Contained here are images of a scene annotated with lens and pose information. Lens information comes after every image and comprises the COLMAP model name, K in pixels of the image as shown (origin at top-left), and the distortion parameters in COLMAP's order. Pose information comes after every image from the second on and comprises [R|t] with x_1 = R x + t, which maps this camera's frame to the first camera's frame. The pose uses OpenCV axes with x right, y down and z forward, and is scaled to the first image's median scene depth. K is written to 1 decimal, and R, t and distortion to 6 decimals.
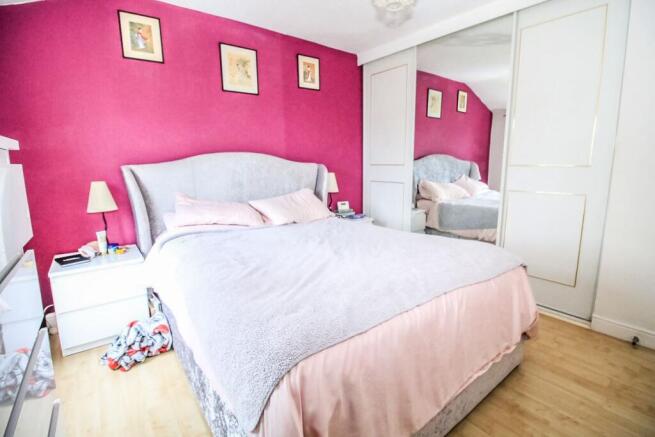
lens RADIAL K [[307.2, 0, 327.7], [0, 307.2, 206.8], [0, 0, 1]] dist [-0.030012, -0.000141]
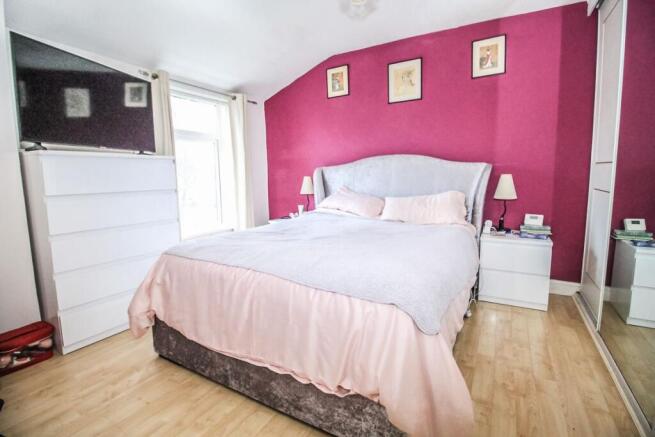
lens RADIAL K [[307.2, 0, 327.7], [0, 307.2, 206.8], [0, 0, 1]] dist [-0.030012, -0.000141]
pose [[0.390349, 0.117425, -0.913148, 0.673052], [-0.100410, 0.991346, 0.084558, -0.054182], [0.915175, 0.058682, 0.398762, 0.308552]]
